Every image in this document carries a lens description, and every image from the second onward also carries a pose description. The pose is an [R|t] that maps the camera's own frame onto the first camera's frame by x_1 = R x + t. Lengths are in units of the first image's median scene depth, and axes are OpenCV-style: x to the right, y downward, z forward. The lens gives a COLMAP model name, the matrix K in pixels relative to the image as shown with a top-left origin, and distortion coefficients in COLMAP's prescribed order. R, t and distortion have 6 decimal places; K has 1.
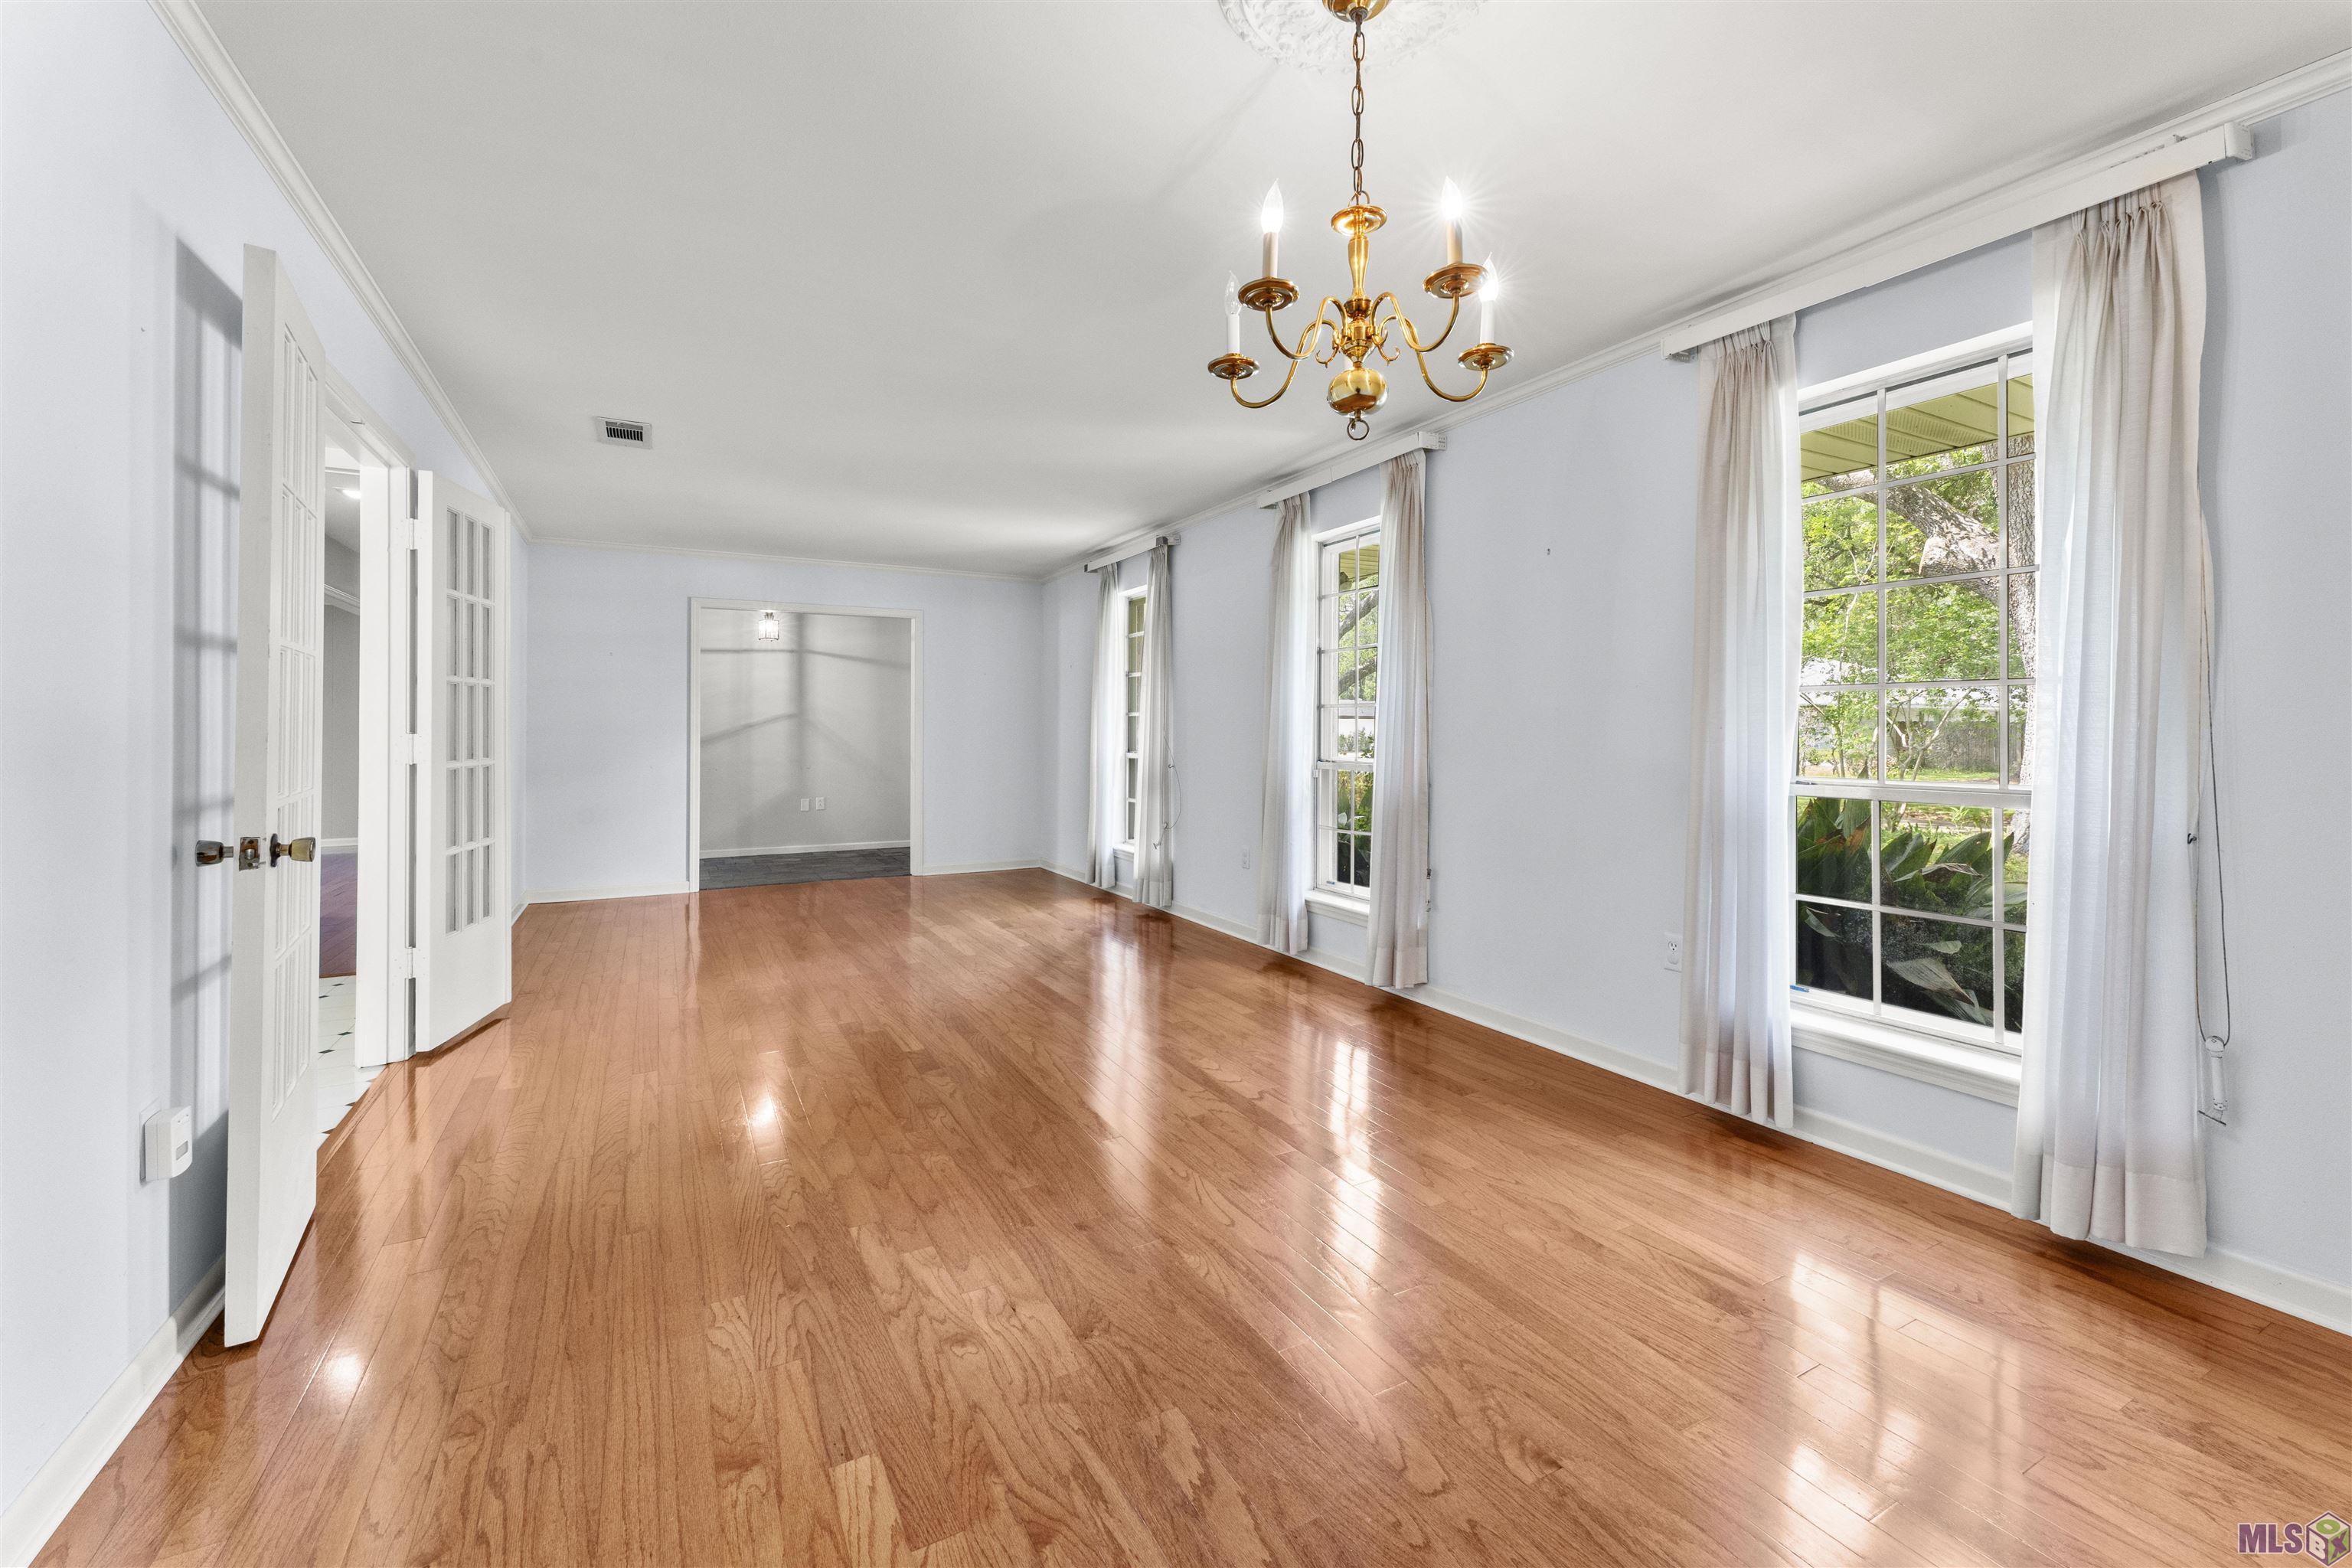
lens RADIAL K [[957.3, 0, 1173.4], [0, 957.3, 759.8], [0, 0, 1]] dist [-0.000231, -0.000047]
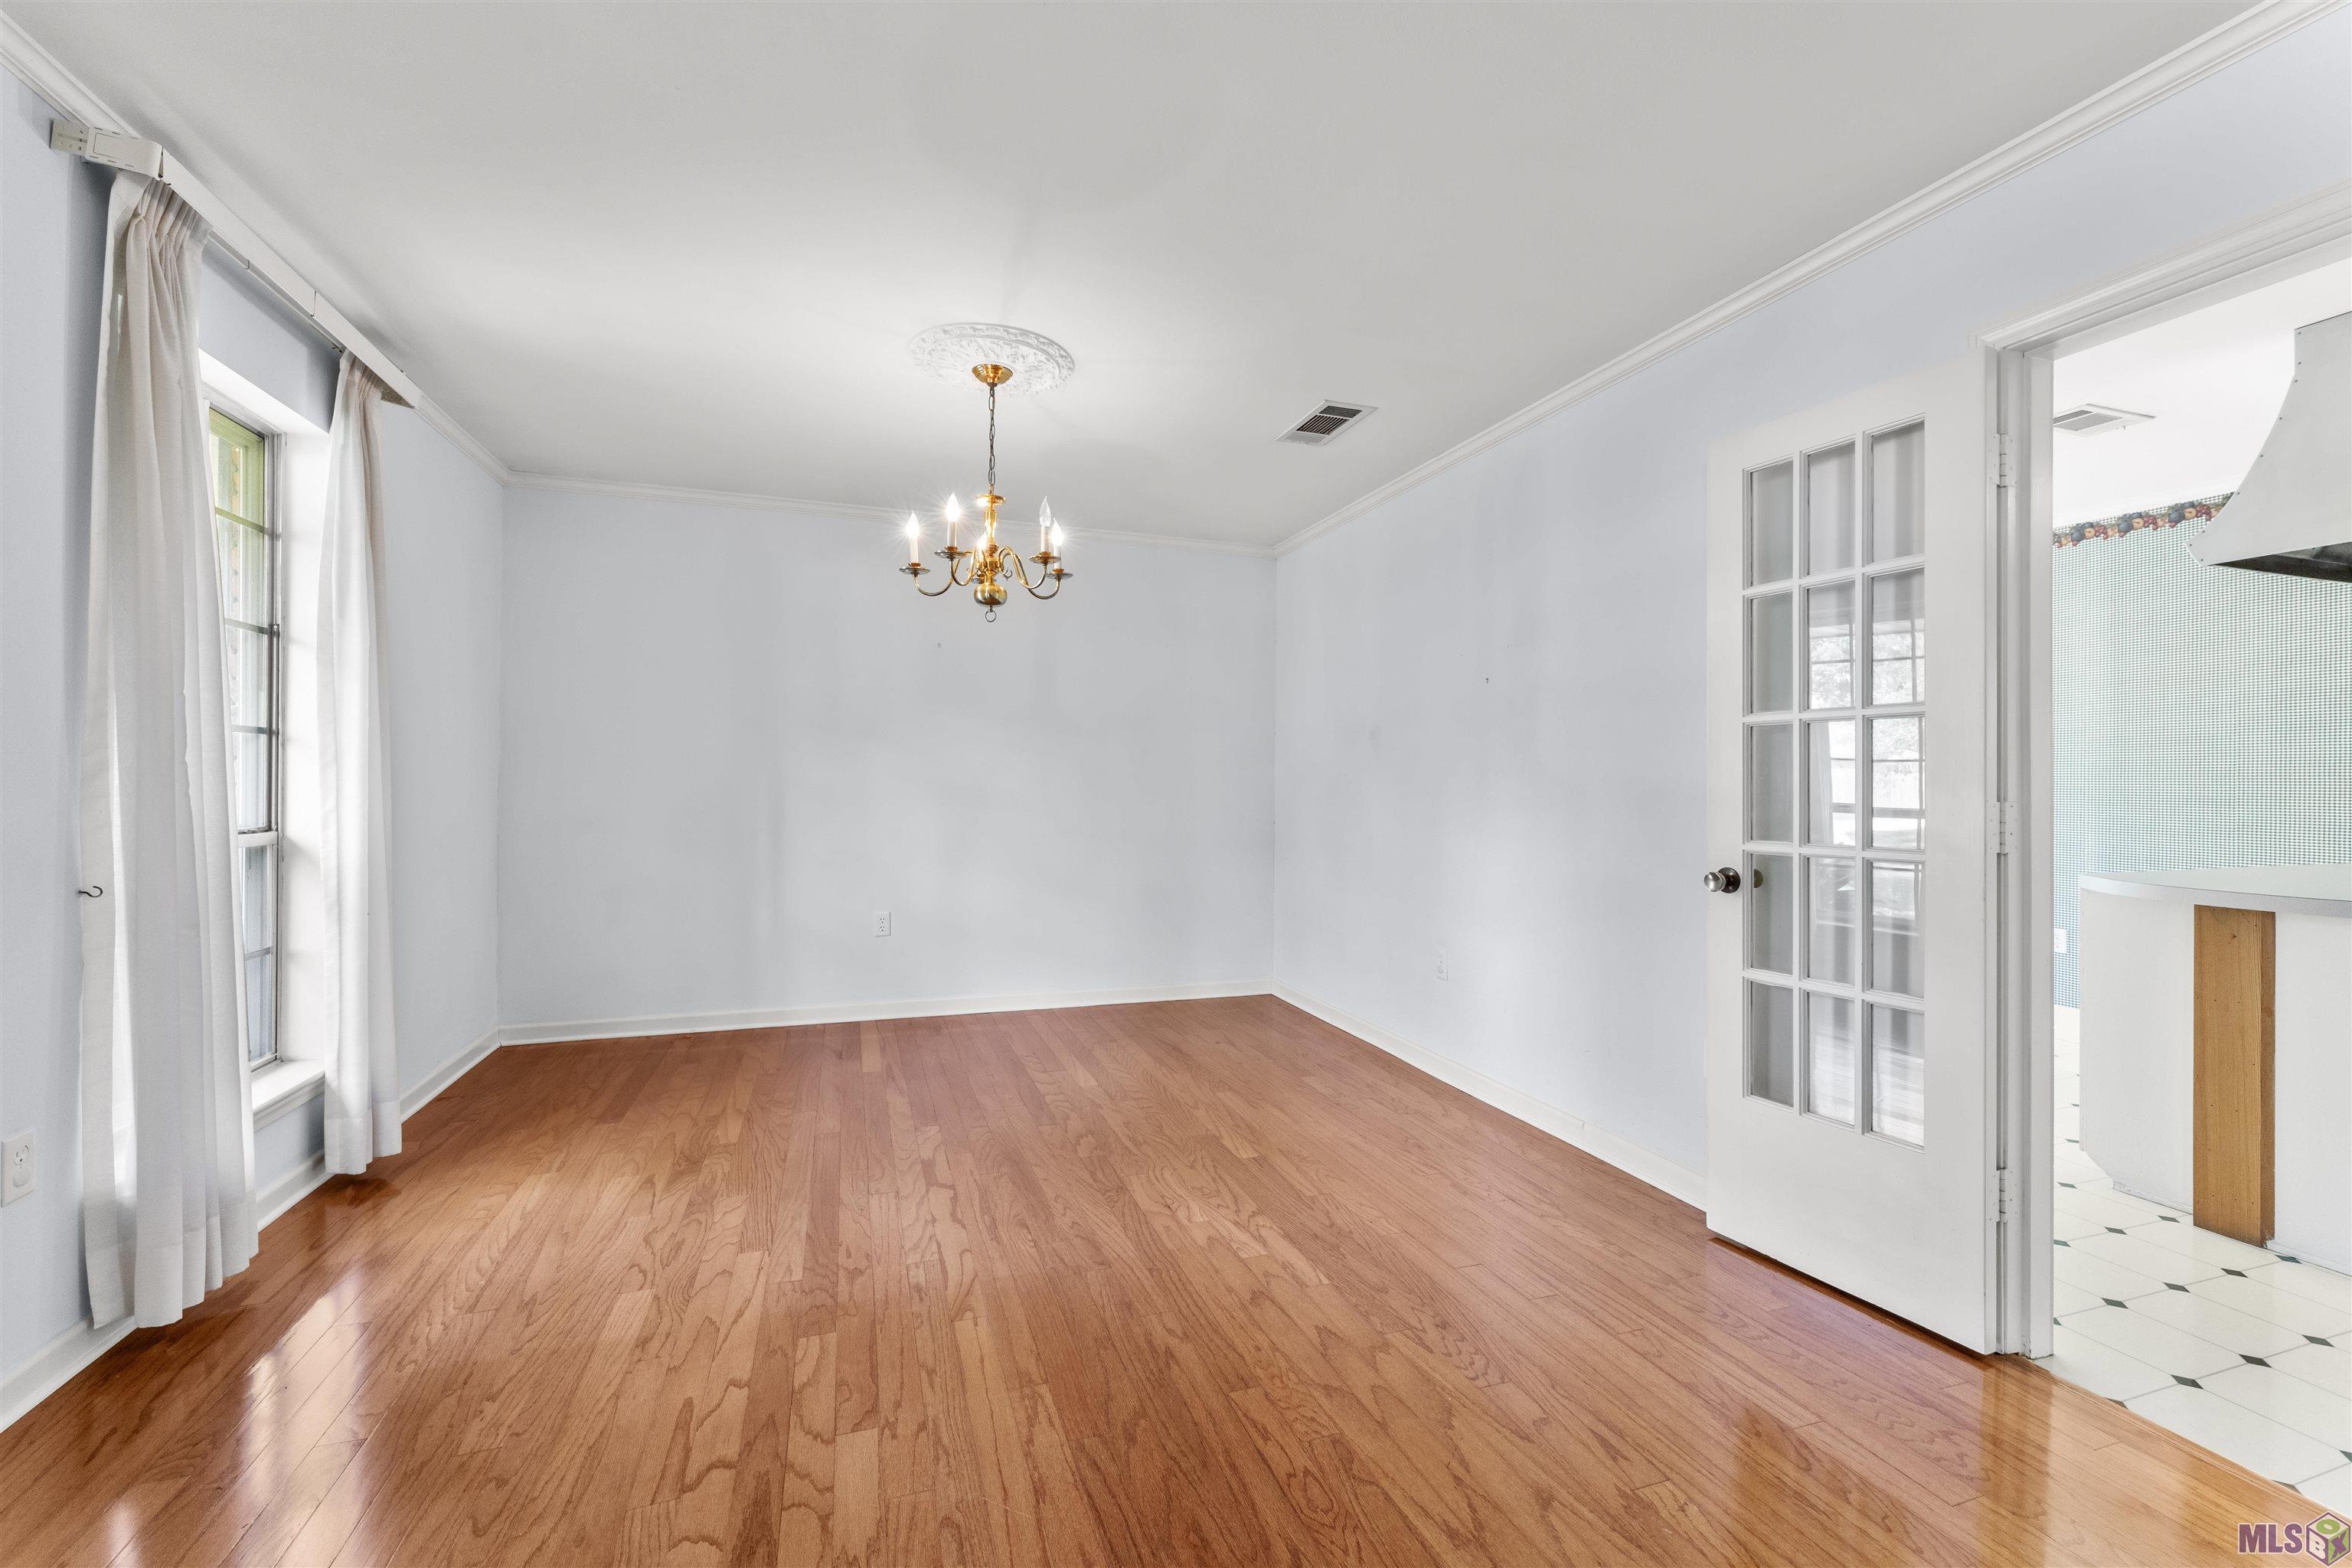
lens RADIAL K [[941.8, 0, 1176.0], [0, 941.8, 784.0], [0, 0, 1]] dist [-0.001189, -0.000253]
pose [[-0.986919, -0.014089, 0.160600, -0.347761], [-0.009167, 0.999466, 0.031348, -0.067308], [-0.160956, 0.029466, -0.986522, 2.093656]]
